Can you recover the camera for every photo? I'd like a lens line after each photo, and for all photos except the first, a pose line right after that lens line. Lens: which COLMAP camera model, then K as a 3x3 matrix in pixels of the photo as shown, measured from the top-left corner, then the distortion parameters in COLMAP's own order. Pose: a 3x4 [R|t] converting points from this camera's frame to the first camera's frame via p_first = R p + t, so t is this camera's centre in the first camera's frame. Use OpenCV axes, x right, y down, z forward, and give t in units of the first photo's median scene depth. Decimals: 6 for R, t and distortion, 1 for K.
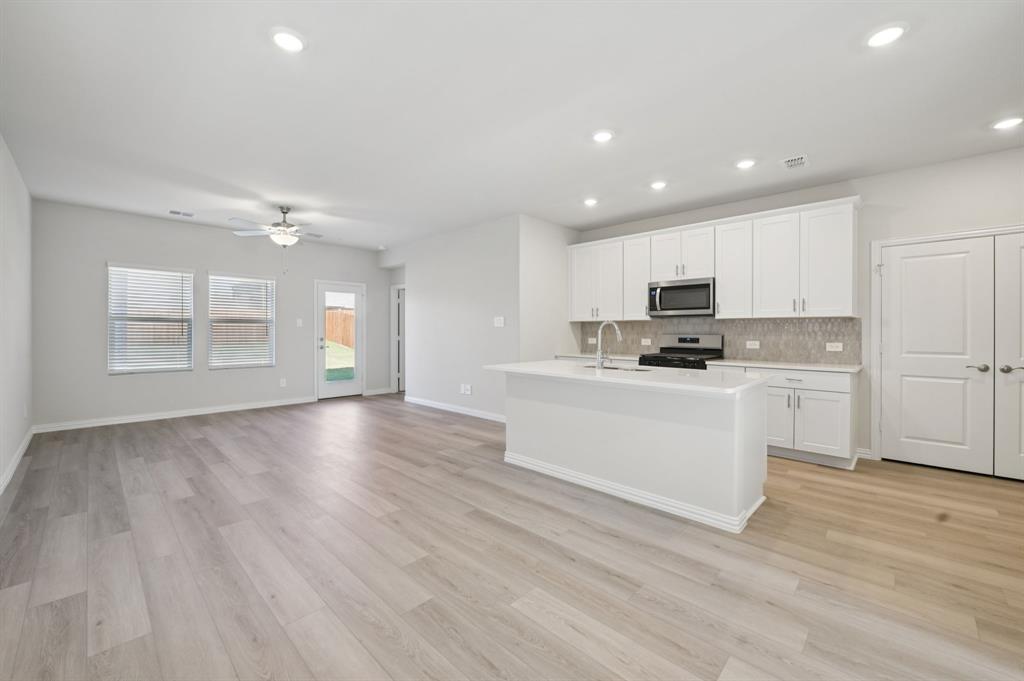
lens RADIAL K [[409.7, 0, 504.2], [0, 409.7, 330.0], [0, 0, 1]] dist [0.001152, 0.000545]
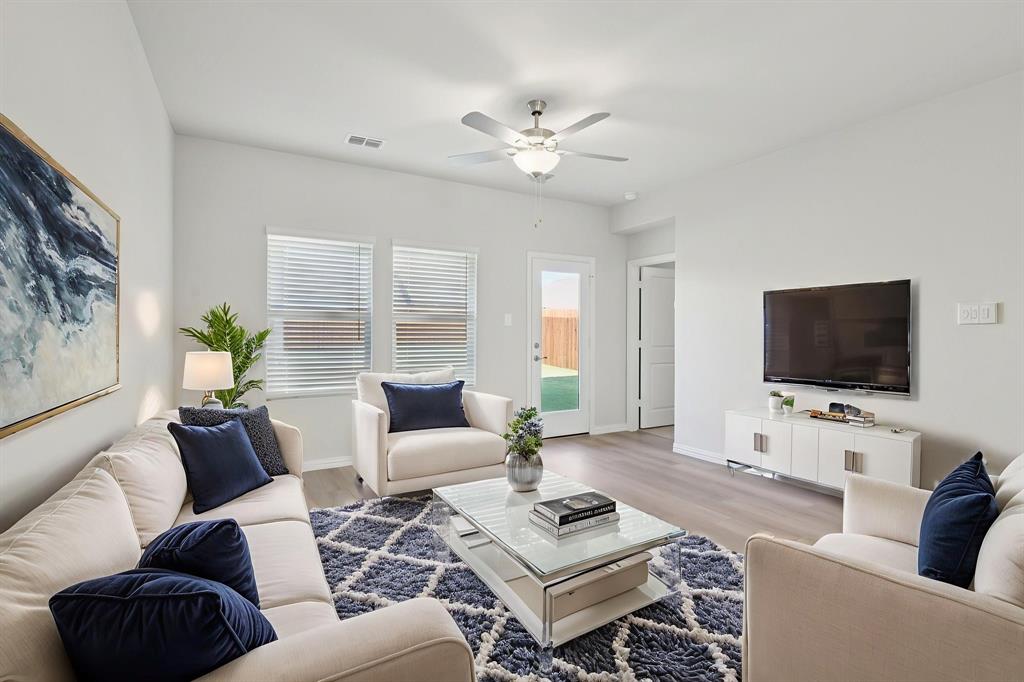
lens RADIAL K [[439.9, 0, 493.2], [0, 439.9, 313.3], [0, 0, 1]] dist [-0.003190, 0.000192]
pose [[0.958069, -0.009014, -0.286396, -0.416914], [-0.000564, 0.999444, -0.033344, -0.005950], [0.286538, 0.032107, 0.957531, 0.432692]]
